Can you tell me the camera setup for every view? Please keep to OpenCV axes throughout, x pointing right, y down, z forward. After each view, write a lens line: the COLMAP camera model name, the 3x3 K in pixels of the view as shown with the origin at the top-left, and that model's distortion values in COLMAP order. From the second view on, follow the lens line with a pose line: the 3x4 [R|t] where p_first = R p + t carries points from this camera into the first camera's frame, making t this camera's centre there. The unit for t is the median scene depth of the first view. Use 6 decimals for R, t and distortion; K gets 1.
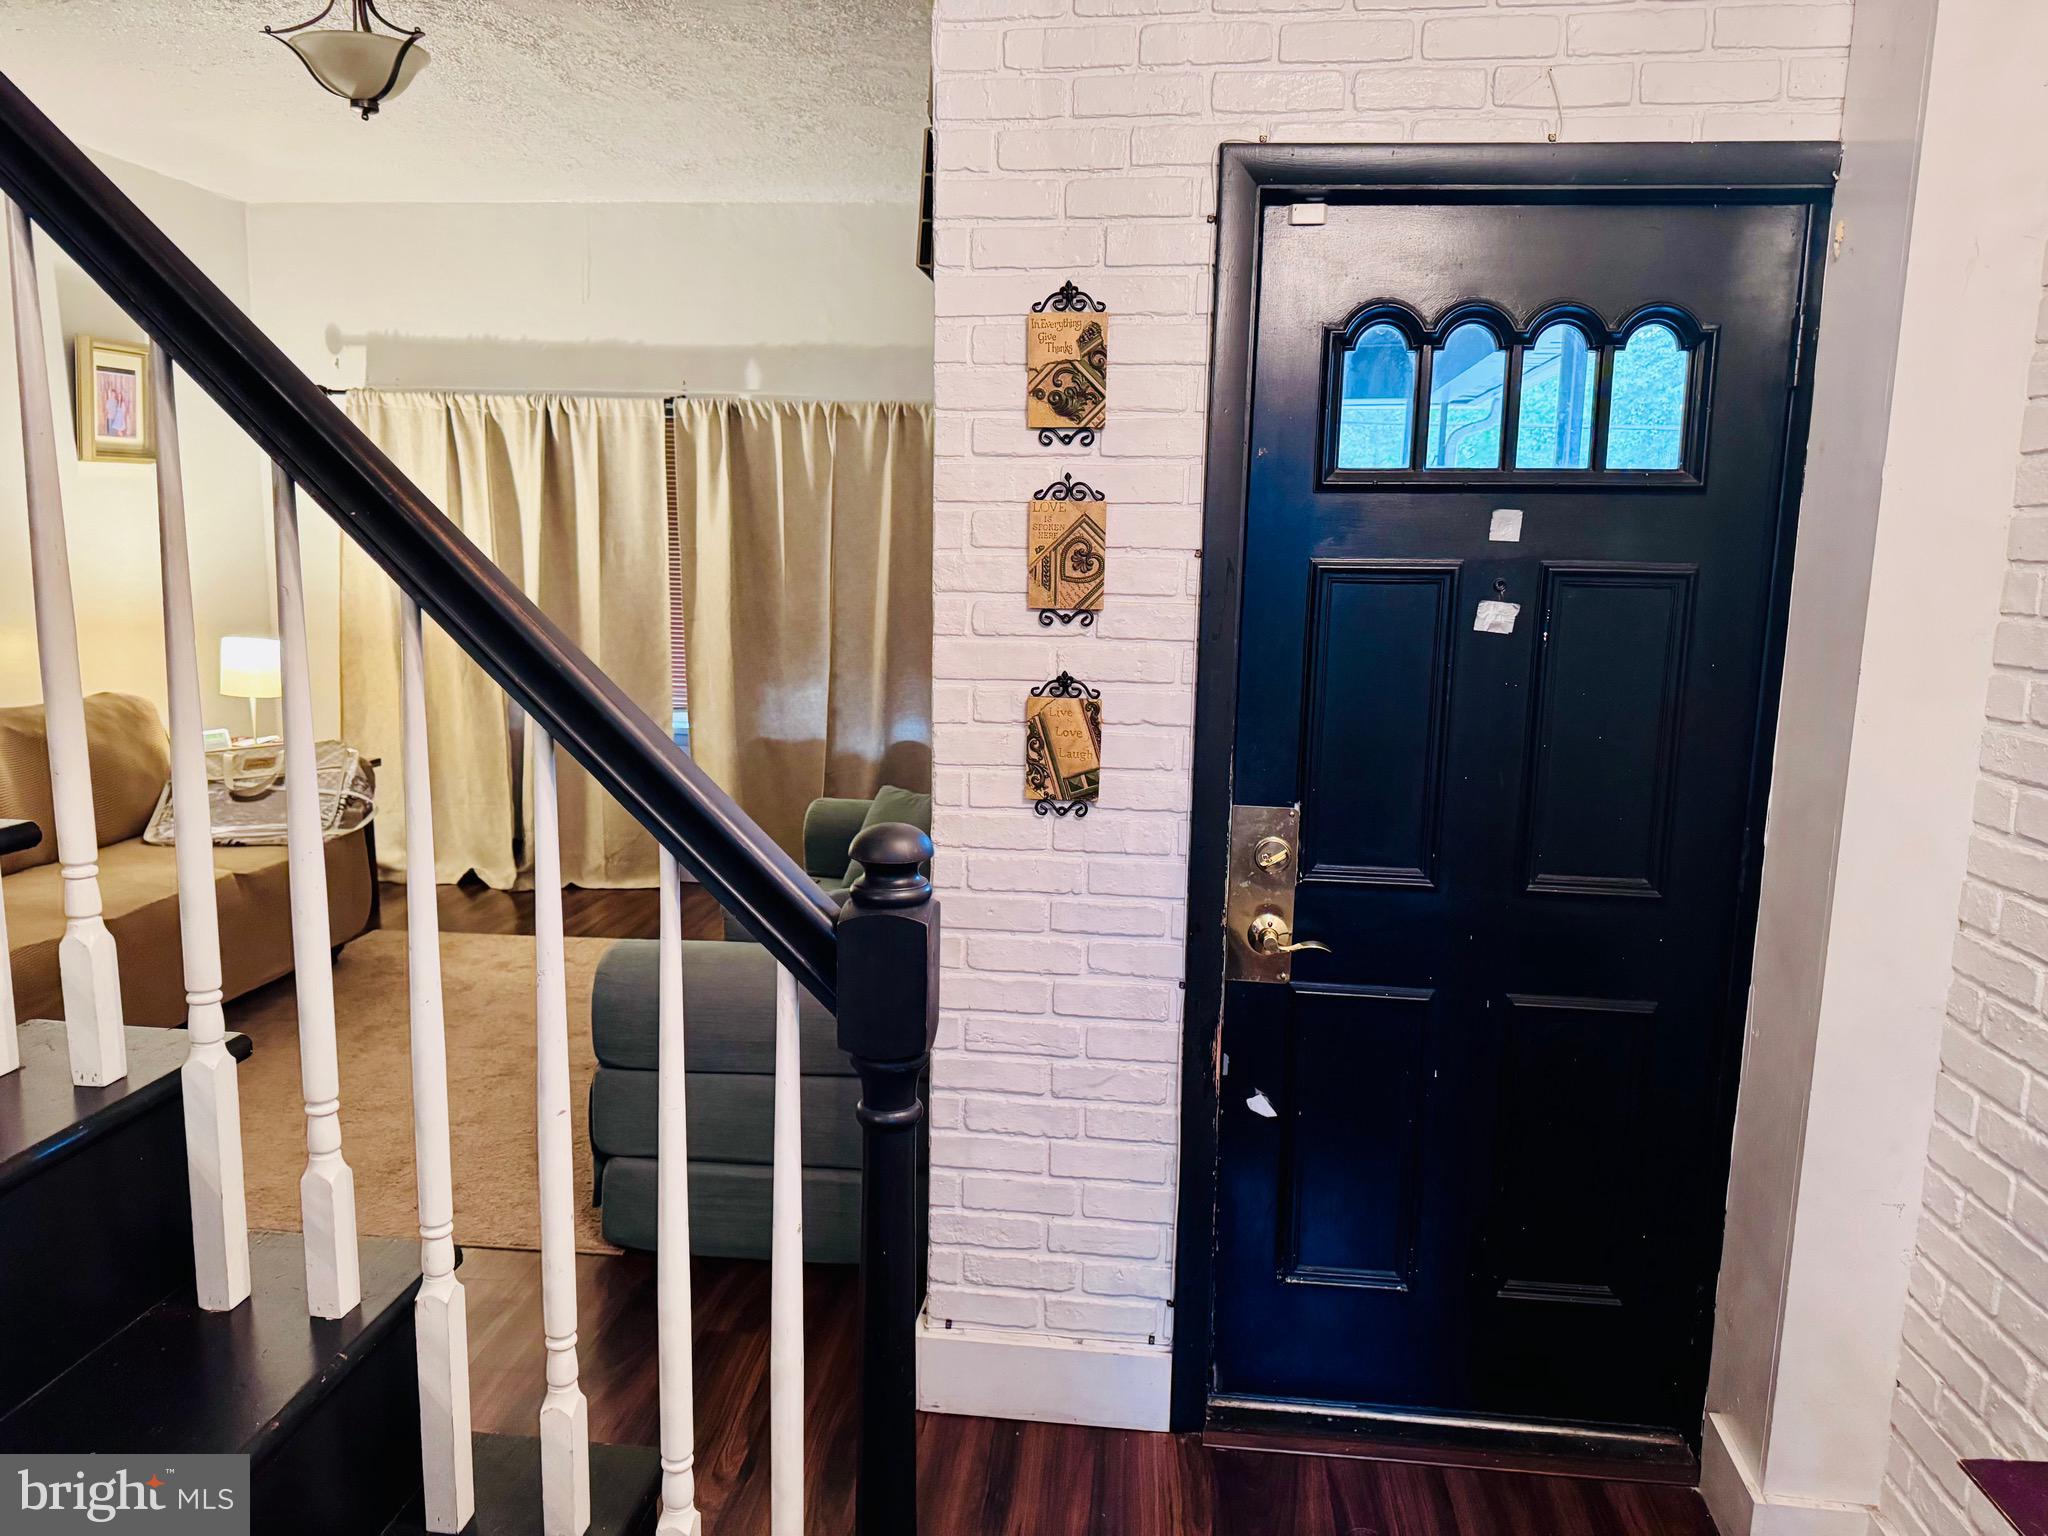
lens RADIAL K [[1449.0, 0, 1010.0], [0, 1449.0, 782.2], [0, 0, 1]] dist [0.001311, -0.004456]
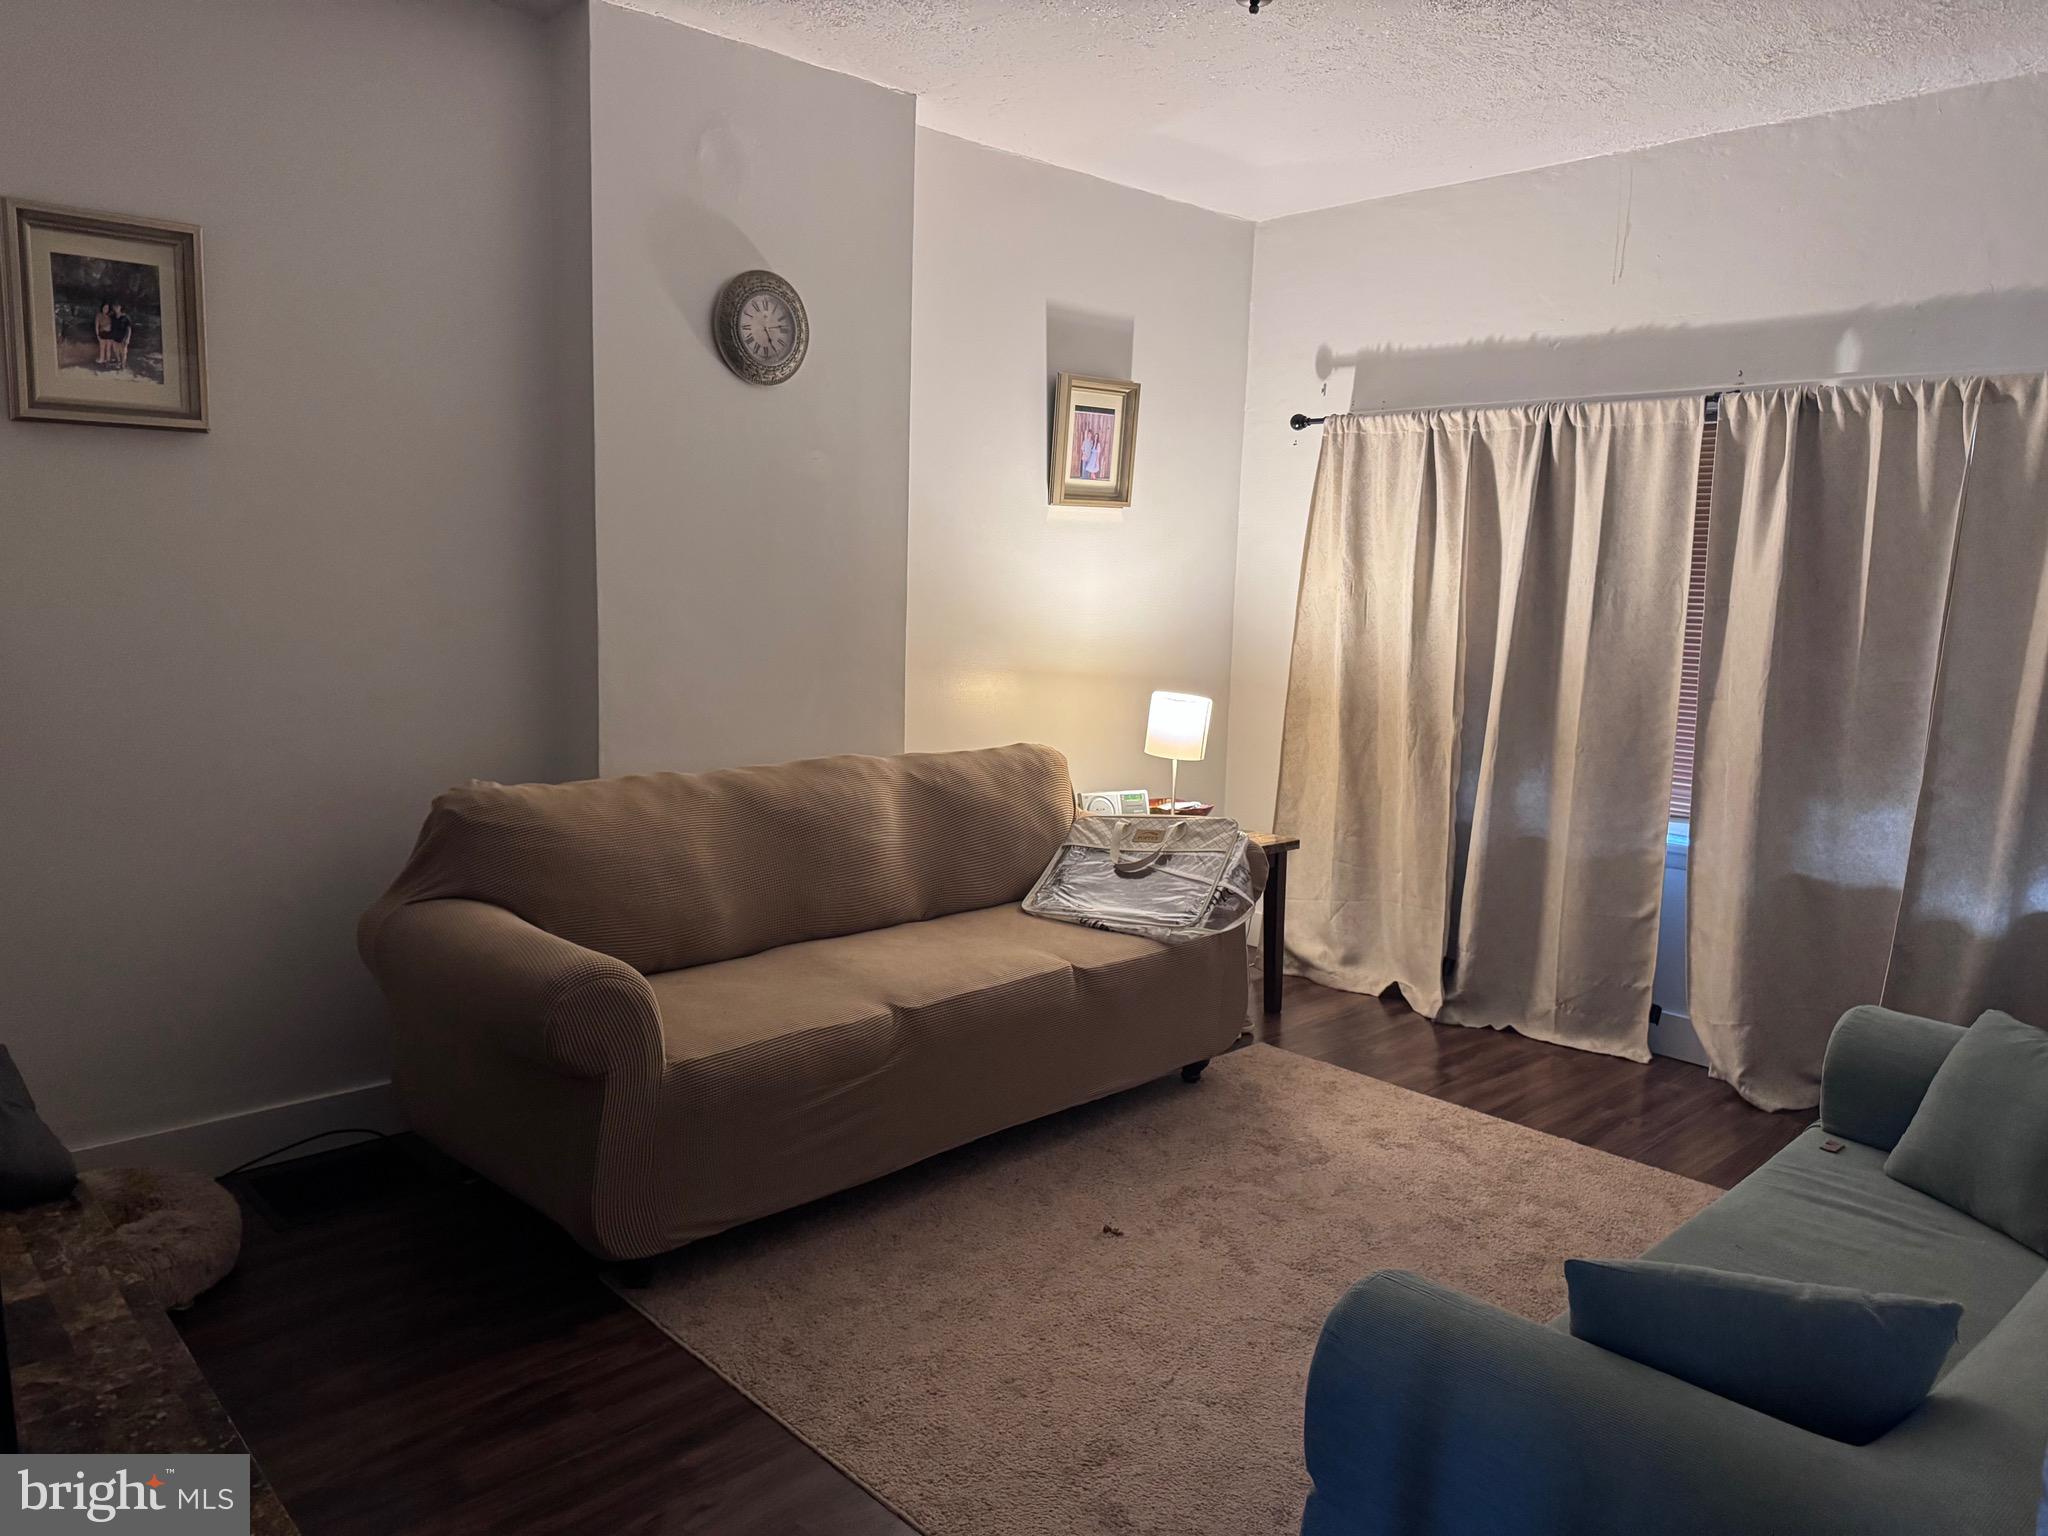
lens RADIAL K [[1449.0, 0, 1010.0], [0, 1449.0, 782.2], [0, 0, 1]] dist [0.001311, -0.004456]
pose [[0.752710, 0.090820, -0.652058, -0.008517], [-0.116046, 0.993234, 0.004381, -0.033216], [0.648044, 0.072372, 0.758156, 0.230321]]
